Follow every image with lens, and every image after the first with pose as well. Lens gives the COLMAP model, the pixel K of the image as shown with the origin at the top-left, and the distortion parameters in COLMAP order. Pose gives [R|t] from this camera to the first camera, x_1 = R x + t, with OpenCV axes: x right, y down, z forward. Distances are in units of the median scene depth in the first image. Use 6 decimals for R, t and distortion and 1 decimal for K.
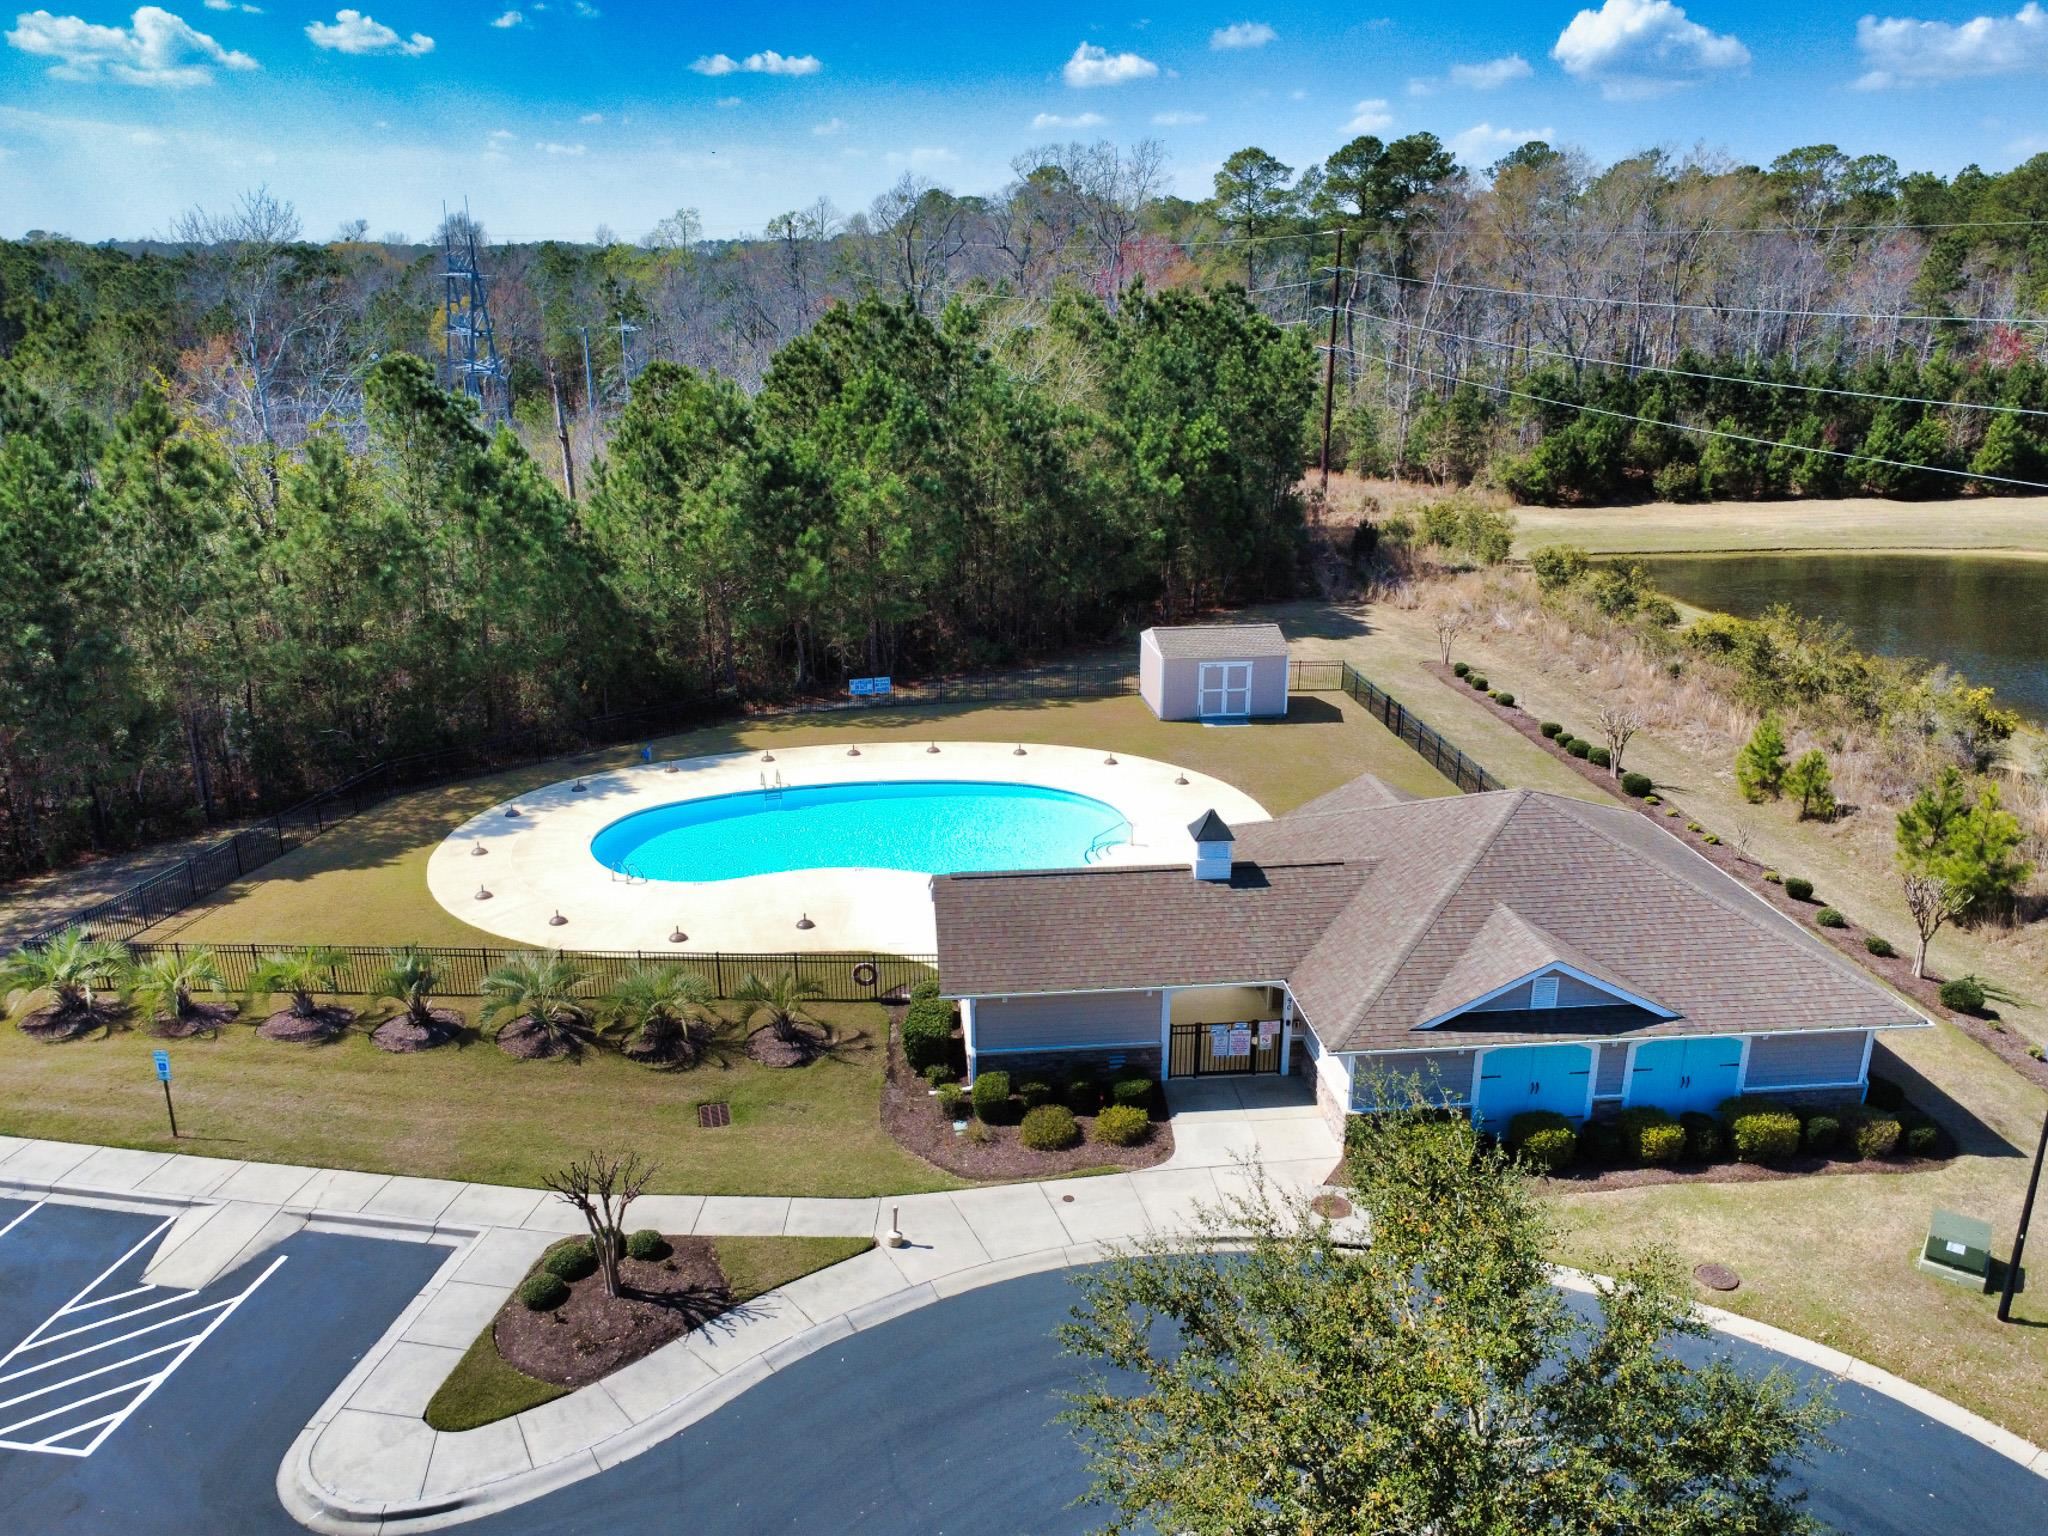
lens RADIAL K [[1528.8, 0, 1024.5], [0, 1528.8, 768.3], [0, 0, 1]] dist [0.001527, -0.001513]
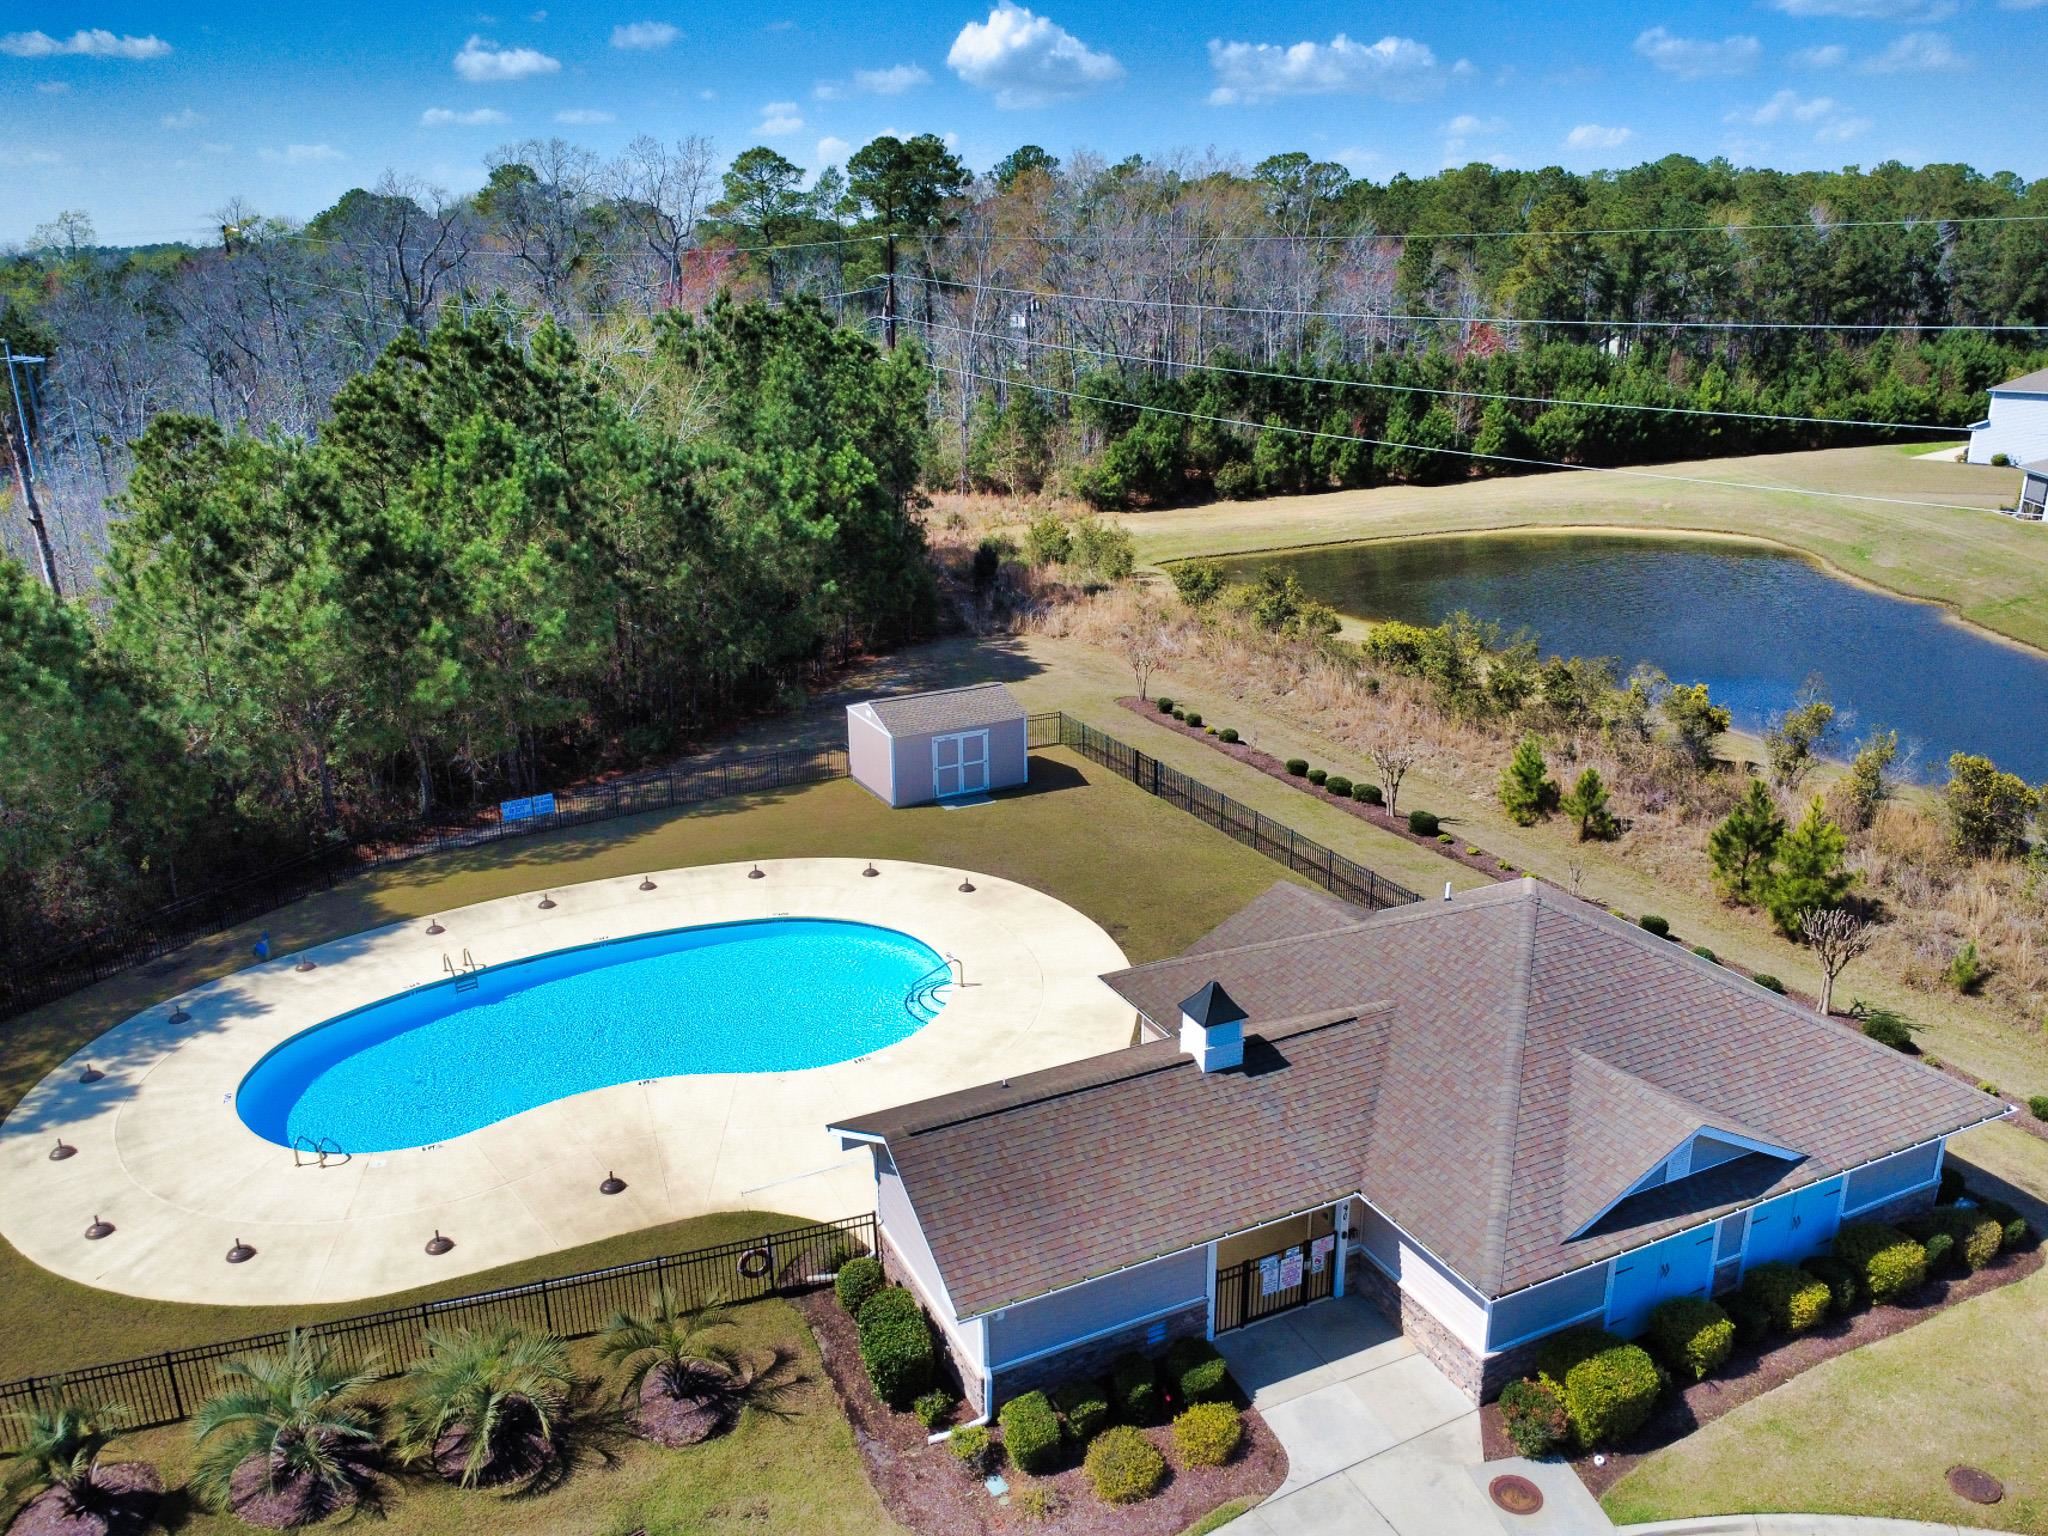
lens RADIAL K [[1528.8, 0, 1022.4], [0, 1528.8, 767.9], [0, 0, 1]] dist [0.001527, -0.001513]
pose [[0.938734, -0.116354, 0.324408, -0.112782], [0.116768, 0.992991, 0.018263, -0.057616], [-0.324259, 0.020736, 0.945741, 0.151884]]
